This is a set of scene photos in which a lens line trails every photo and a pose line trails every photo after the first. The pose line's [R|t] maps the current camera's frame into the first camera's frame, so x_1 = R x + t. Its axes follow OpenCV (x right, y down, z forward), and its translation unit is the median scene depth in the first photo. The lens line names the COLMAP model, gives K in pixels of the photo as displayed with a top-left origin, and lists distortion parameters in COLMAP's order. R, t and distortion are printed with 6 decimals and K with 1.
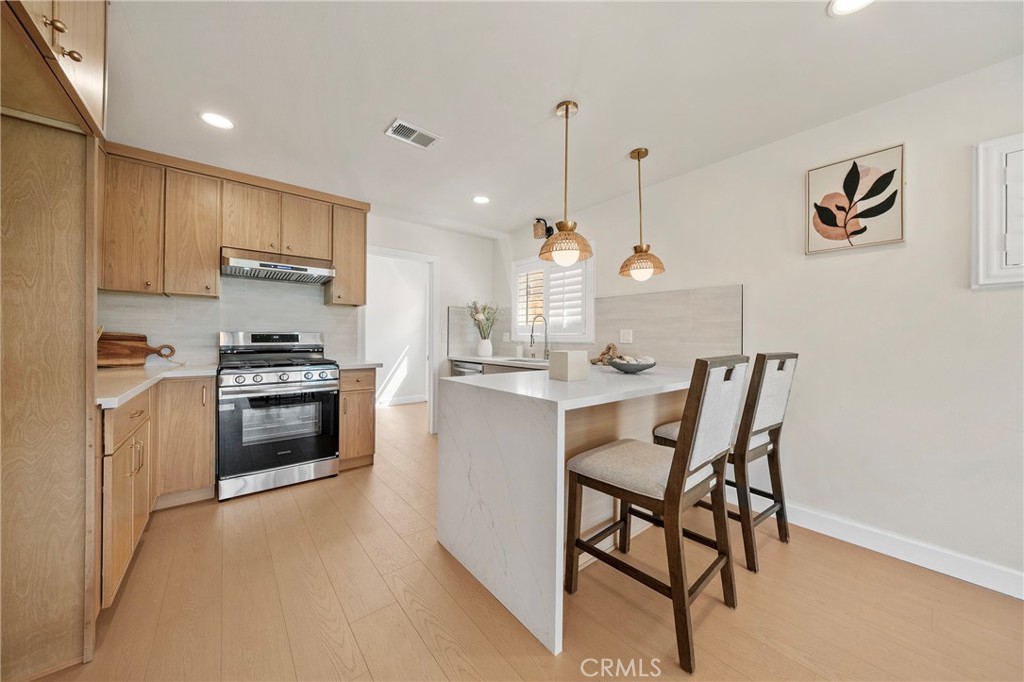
lens RADIAL K [[348.8, 0, 521.0], [0, 348.8, 338.2], [0, 0, 1]] dist [-0.002137, -0.000315]
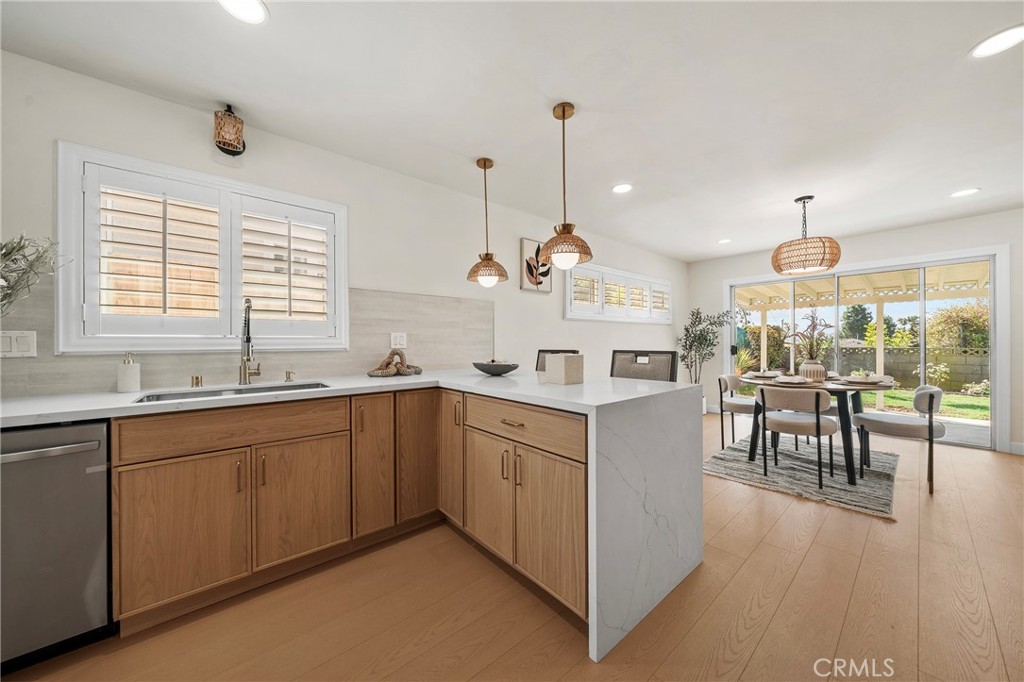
lens RADIAL K [[348.8, 0, 520.1], [0, 348.8, 339.2], [0, 0, 1]] dist [-0.002137, -0.000315]
pose [[-0.009665, -0.016173, 0.999822, -0.836685], [-0.004120, 0.999861, 0.016134, -0.033559], [-0.999945, -0.003963, -0.009731, 1.053769]]
